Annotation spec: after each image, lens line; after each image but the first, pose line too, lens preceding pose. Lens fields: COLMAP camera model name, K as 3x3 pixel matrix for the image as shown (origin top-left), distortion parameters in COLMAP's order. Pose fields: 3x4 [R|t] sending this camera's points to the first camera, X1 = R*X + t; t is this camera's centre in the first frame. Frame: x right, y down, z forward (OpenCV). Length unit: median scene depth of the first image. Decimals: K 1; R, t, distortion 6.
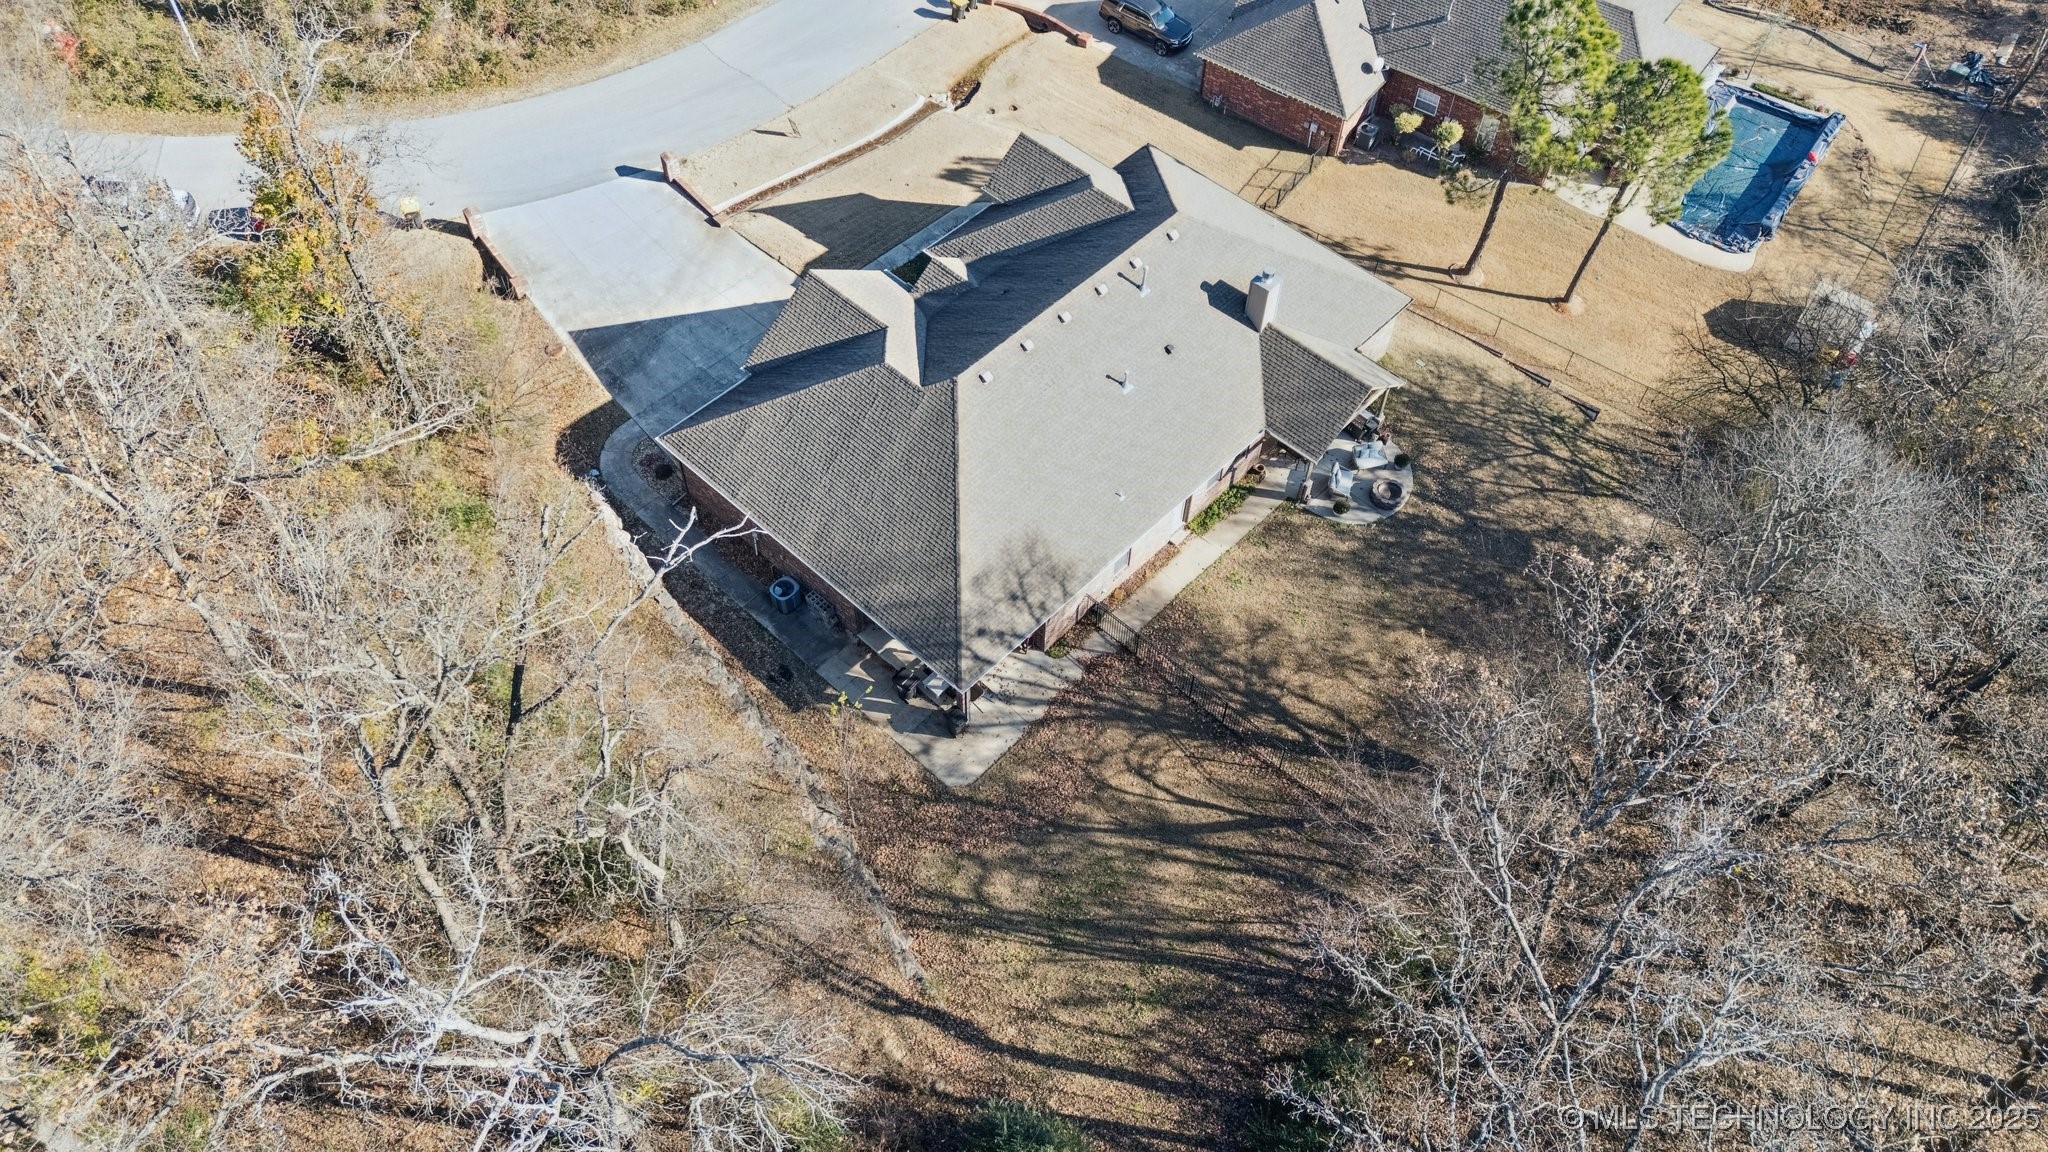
lens RADIAL K [[1502.6, 0, 1024.0], [0, 1502.6, 576.0], [0, 0, 1]] dist [0.168722, -0.001647]
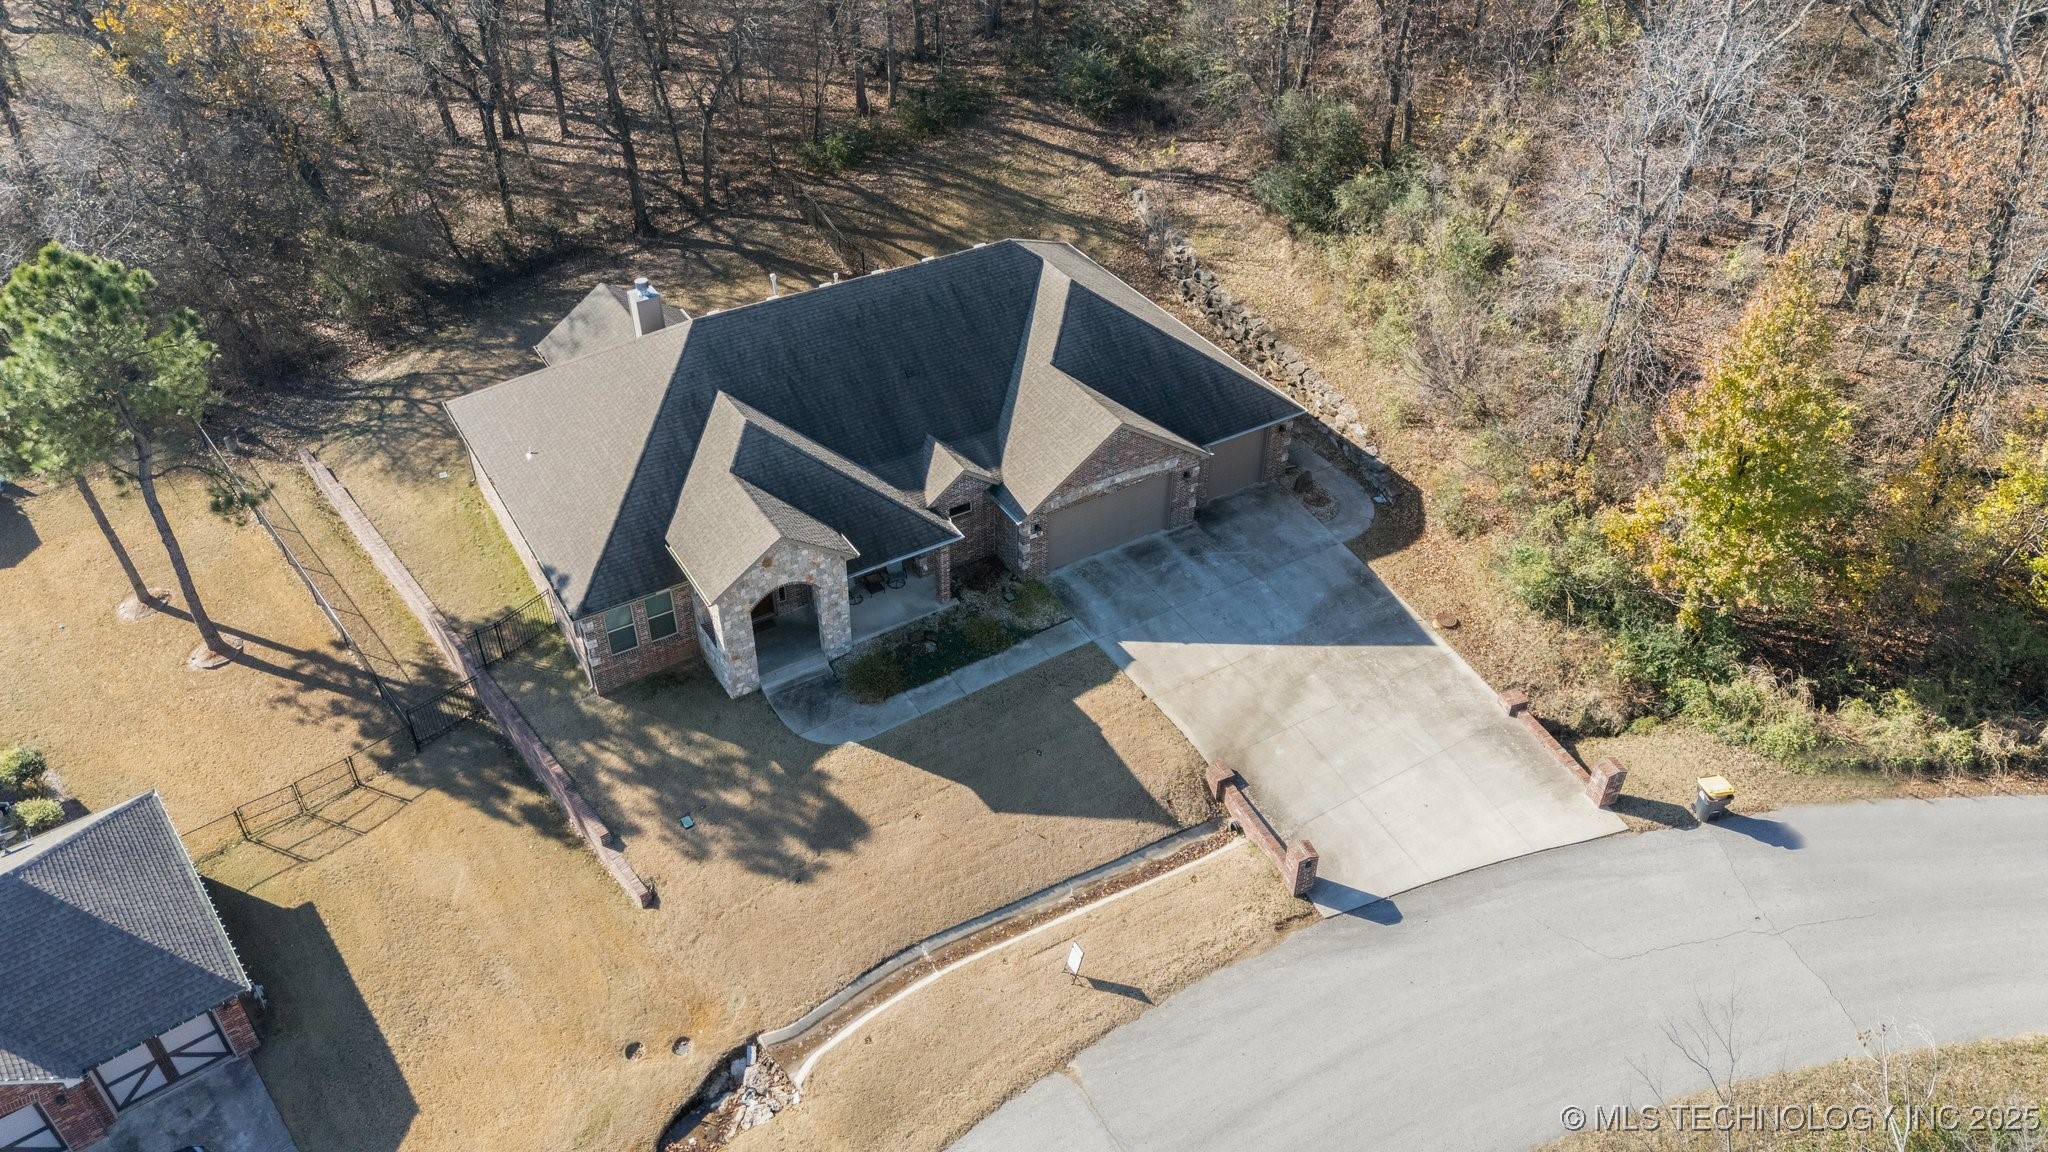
lens RADIAL K [[1508.1, 0, 1024.0], [0, 1508.1, 576.0], [0, 0, 1]] dist [0.084003, -0.007195]
pose [[-0.963960, -0.176774, 0.198826, -0.248480], [0.202444, -0.002482, 0.979291, -0.947409], [-0.172619, 0.984248, 0.038180, 0.980351]]
